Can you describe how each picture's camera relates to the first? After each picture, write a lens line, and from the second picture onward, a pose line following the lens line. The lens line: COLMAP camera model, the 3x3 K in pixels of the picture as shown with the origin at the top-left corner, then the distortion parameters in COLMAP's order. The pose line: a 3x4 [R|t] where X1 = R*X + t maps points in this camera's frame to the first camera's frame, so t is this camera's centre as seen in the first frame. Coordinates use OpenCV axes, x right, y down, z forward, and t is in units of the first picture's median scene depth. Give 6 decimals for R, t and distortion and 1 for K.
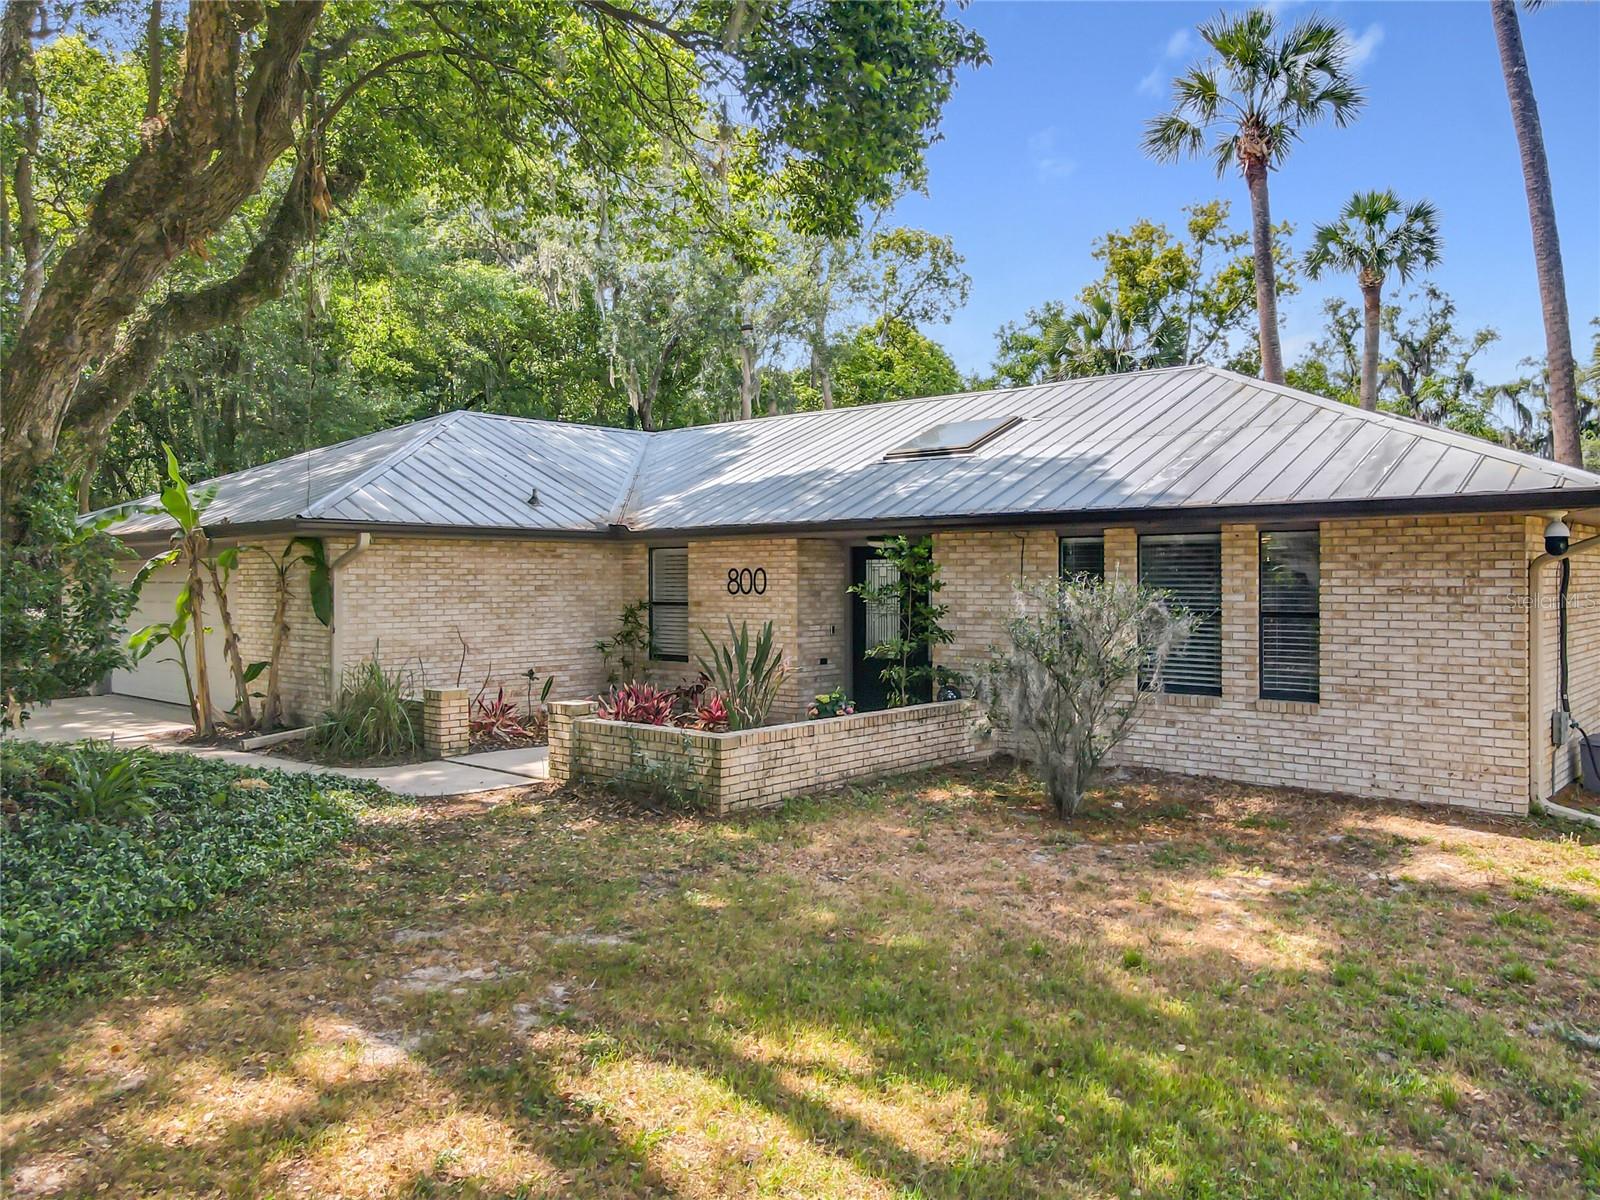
lens RADIAL K [[1183.0, 0, 825.1], [0, 1183.0, 573.2], [0, 0, 1]] dist [0.008690, 0.029394]
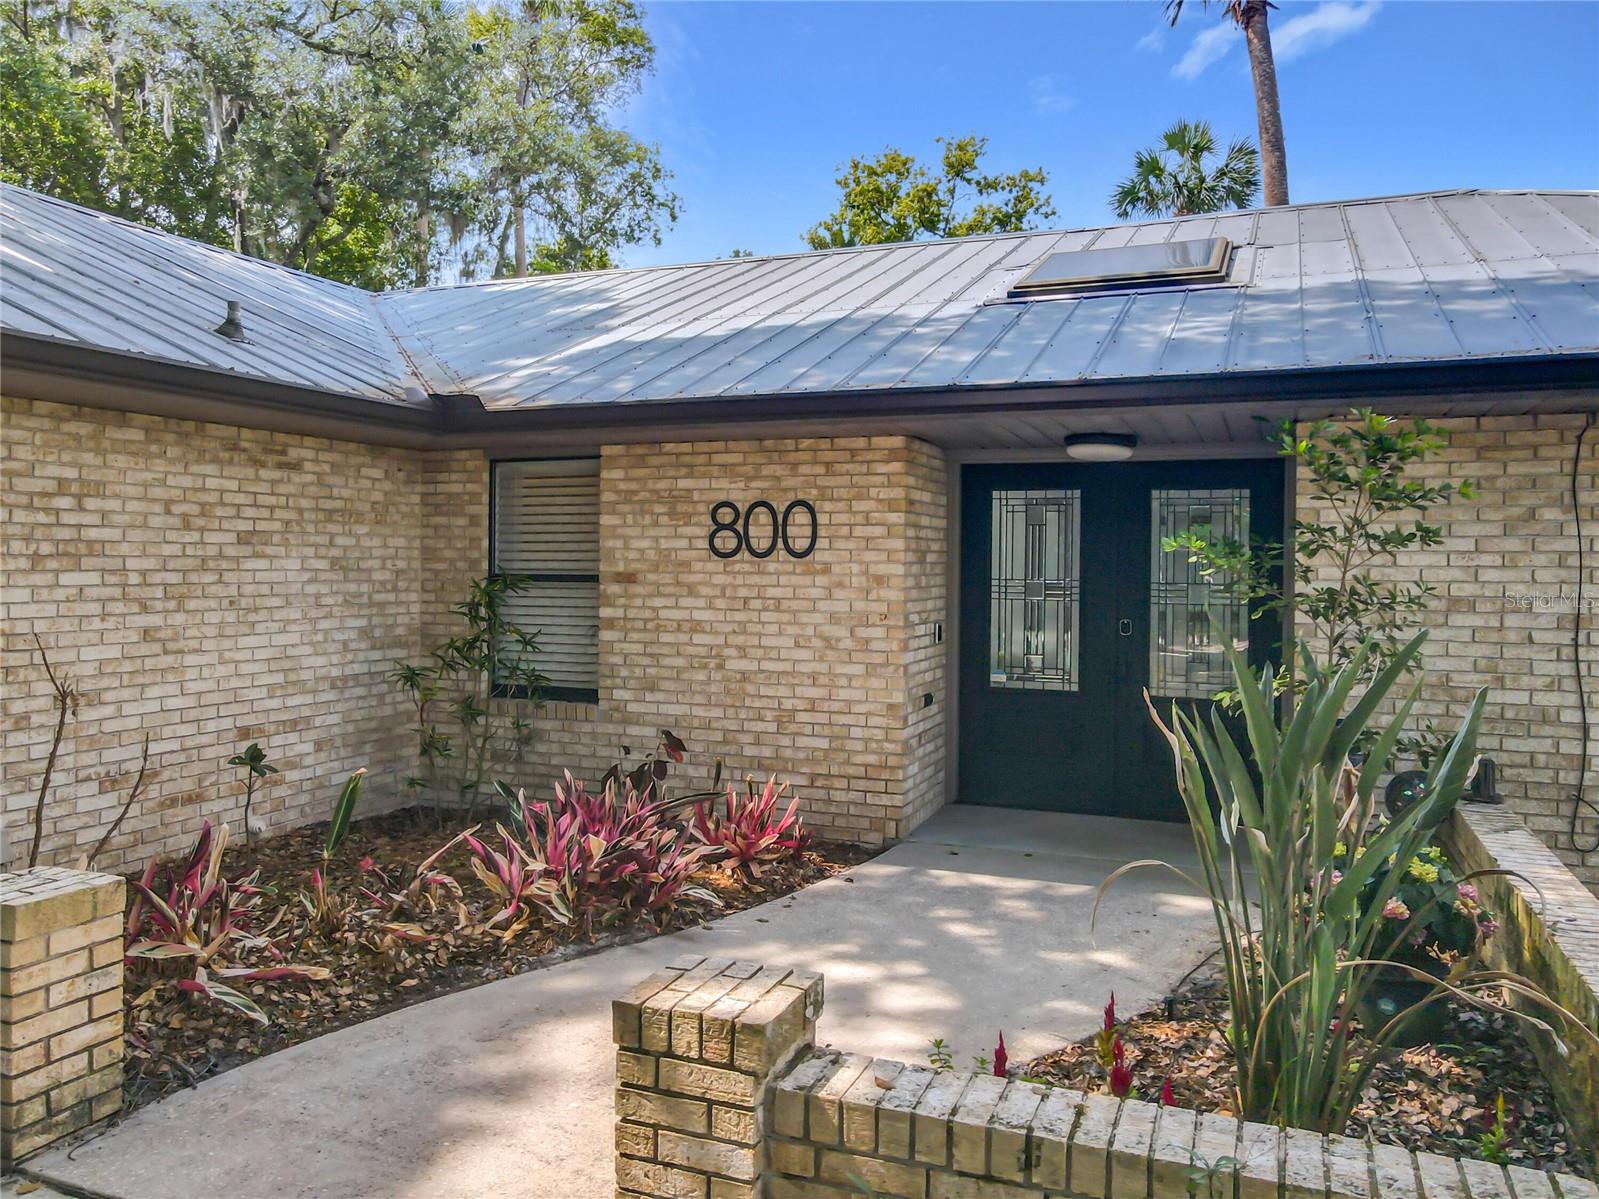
lens RADIAL K [[1182.3, 0, 829.5], [0, 1182.3, 557.0], [0, 0, 1]] dist [0.008690, 0.029394]
pose [[0.939221, 0.013077, 0.343064, -0.199280], [-0.012898, 0.999913, -0.002804, 0.018543], [-0.343071, -0.001791, 0.939308, 0.556341]]
